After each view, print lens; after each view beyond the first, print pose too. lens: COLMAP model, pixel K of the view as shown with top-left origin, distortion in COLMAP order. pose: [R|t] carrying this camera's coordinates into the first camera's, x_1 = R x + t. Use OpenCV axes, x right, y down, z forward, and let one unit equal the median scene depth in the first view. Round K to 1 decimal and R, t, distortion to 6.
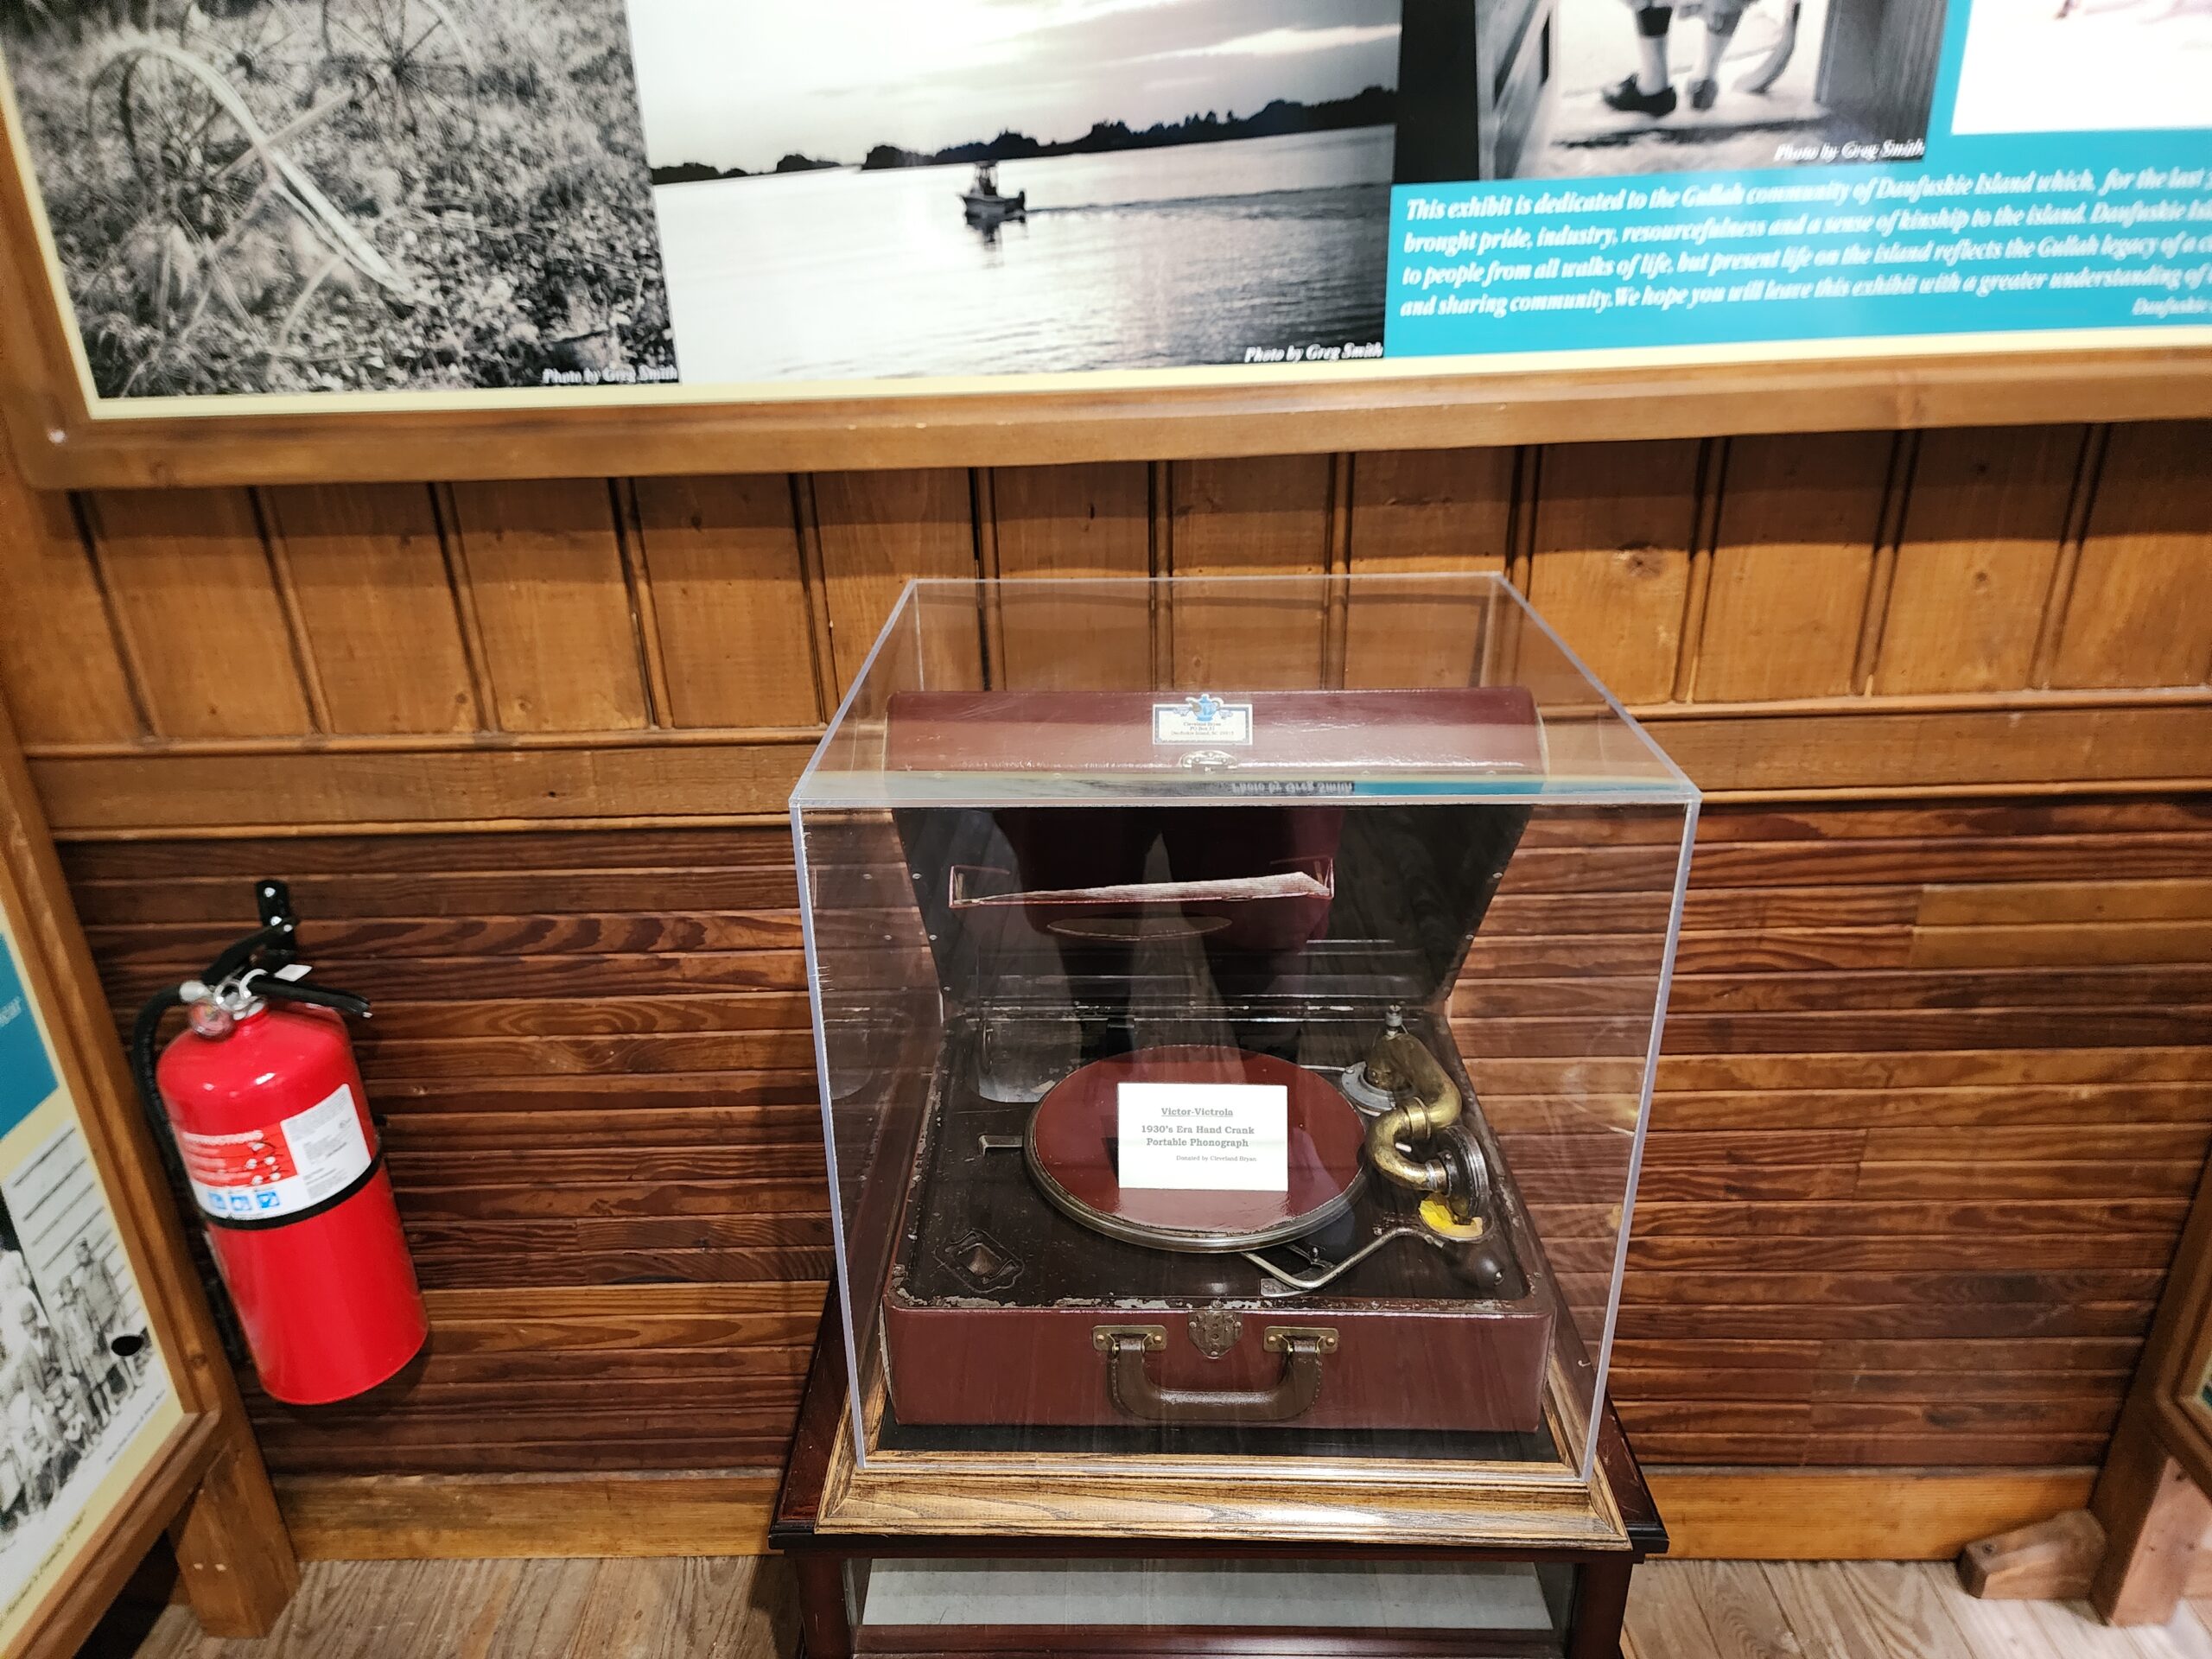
lens RADIAL K [[1493.8, 0, 1093.6], [0, 1493.8, 885.9], [0, 0, 1]] dist [0.068313, -0.071831]
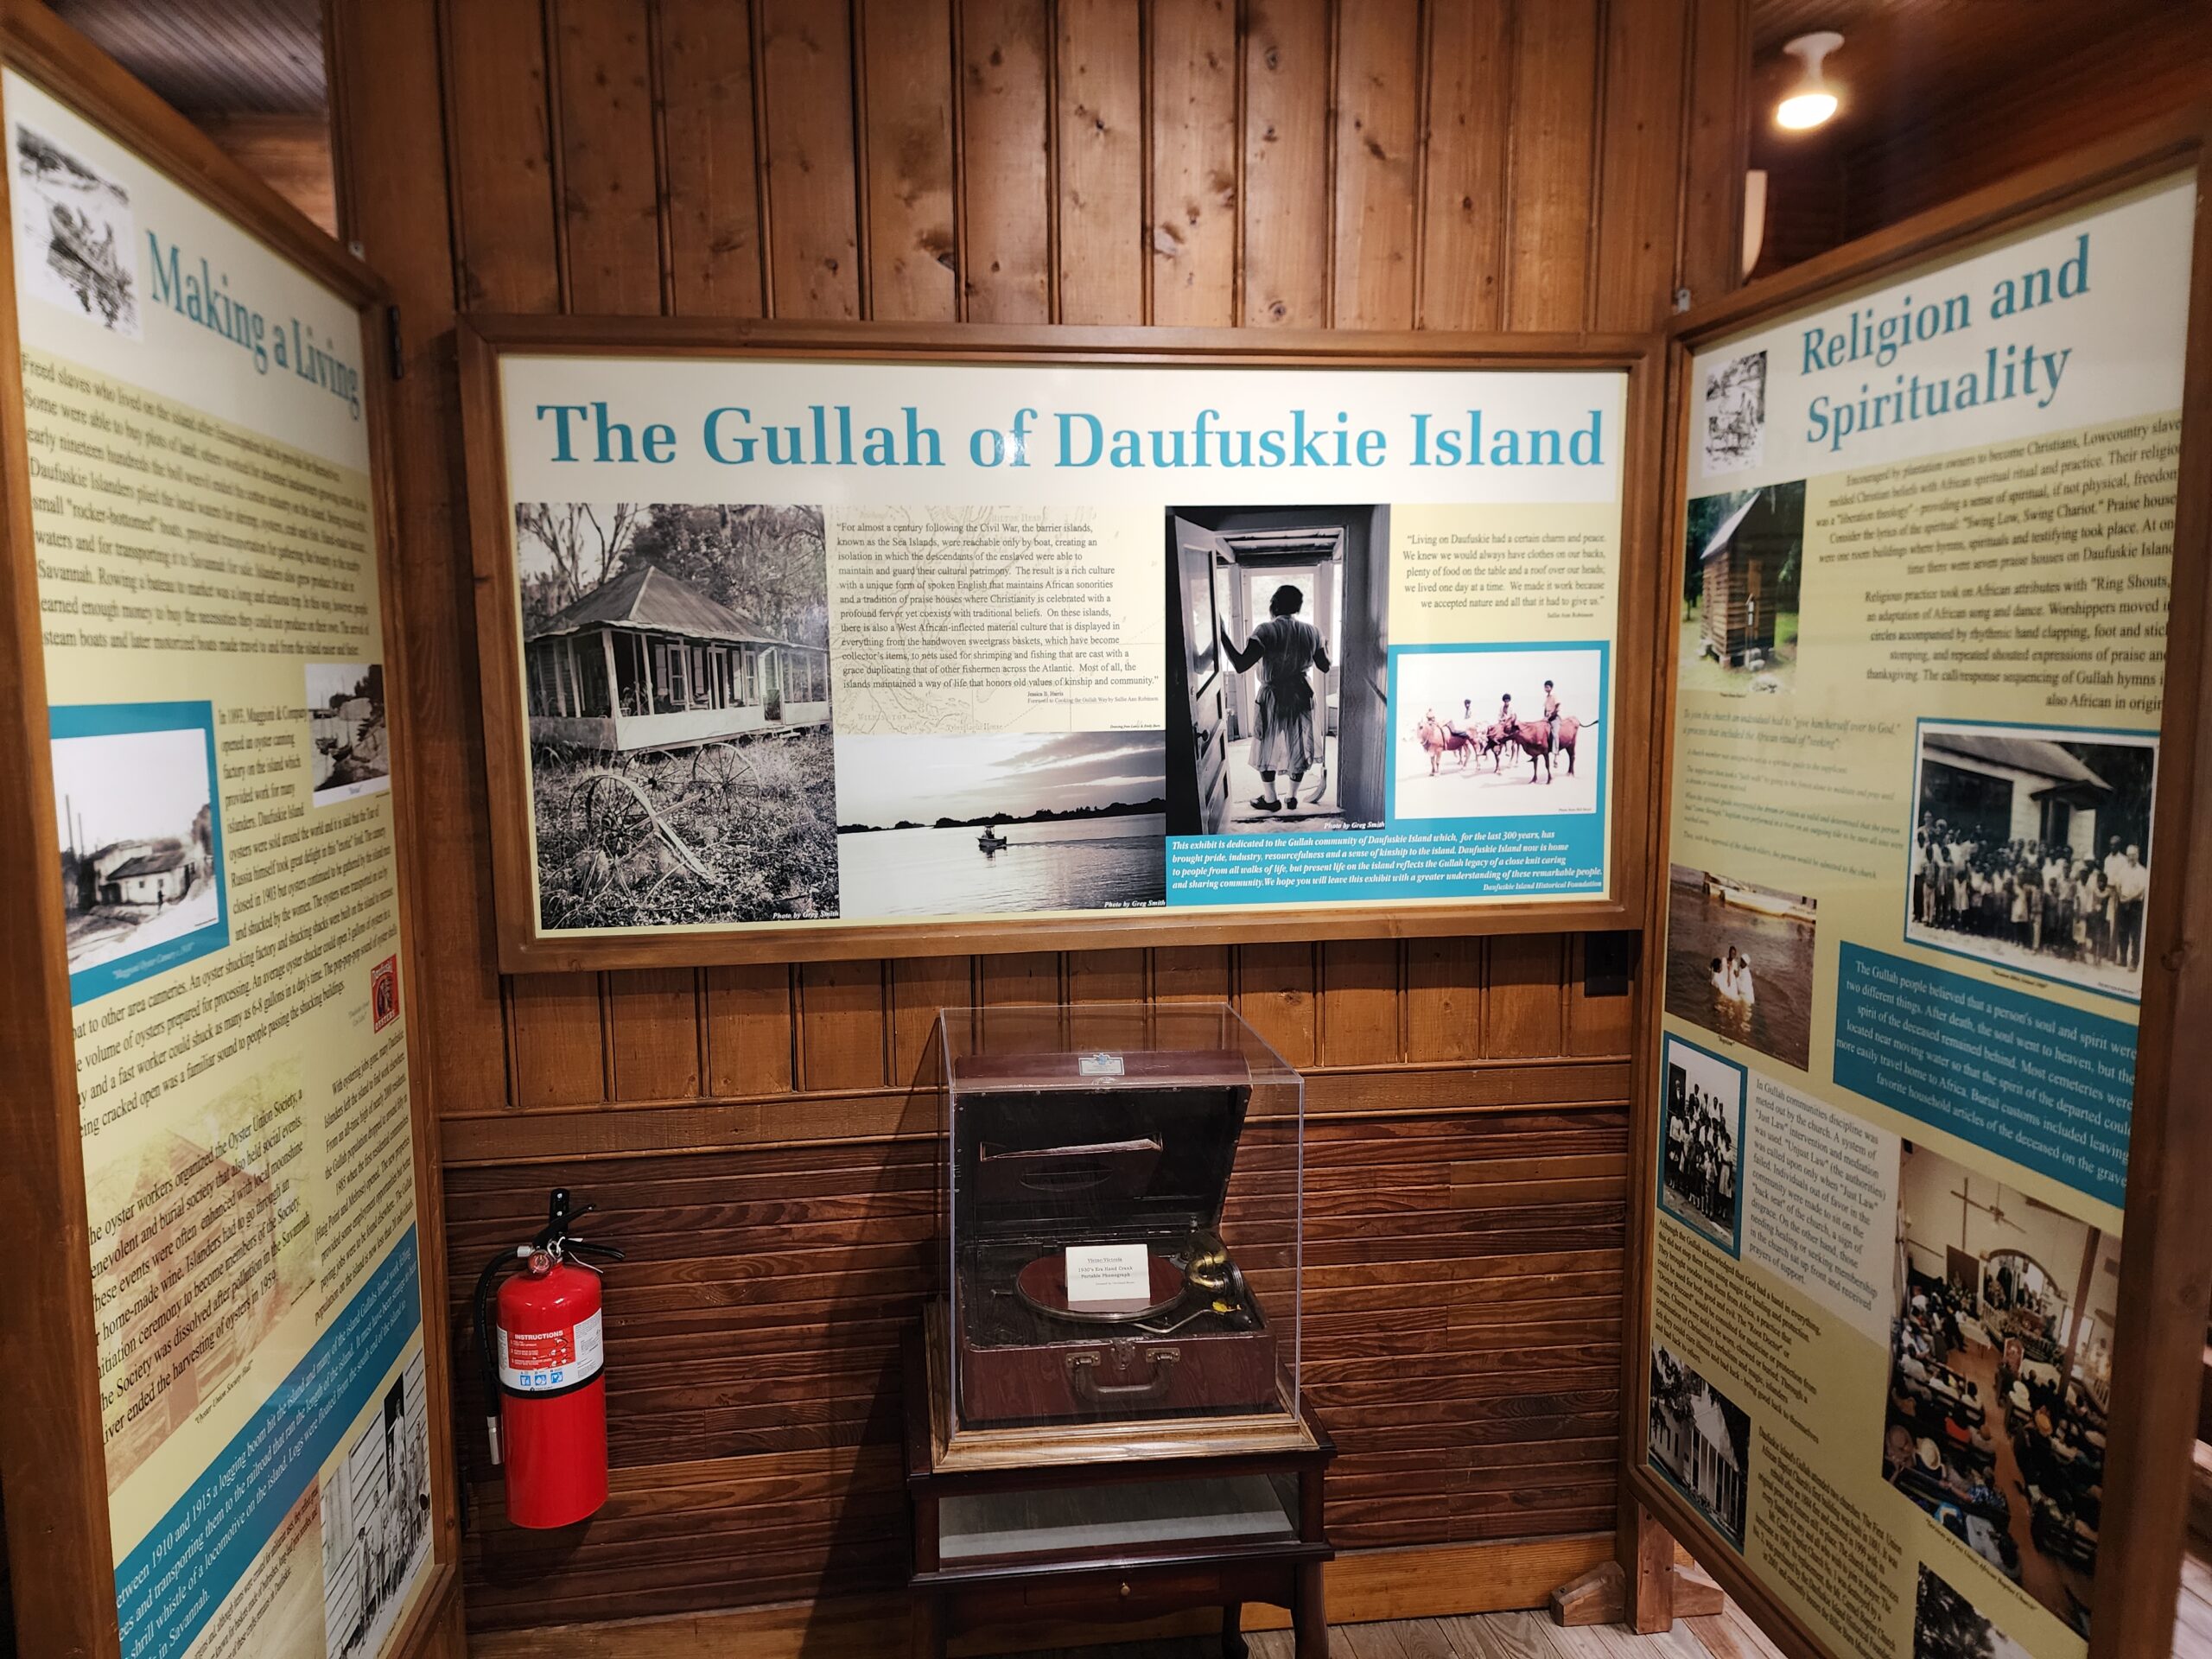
lens RADIAL K [[1484.7, 0, 1106.0], [0, 1484.7, 829.5], [0, 0, 1]] dist [0.215060, -0.285566]
pose [[0.985520, 0.008342, 0.169351, -0.267843], [0.049310, 0.941519, -0.333333, 0.269103], [-0.162228, 0.336857, 0.927475, -1.056703]]
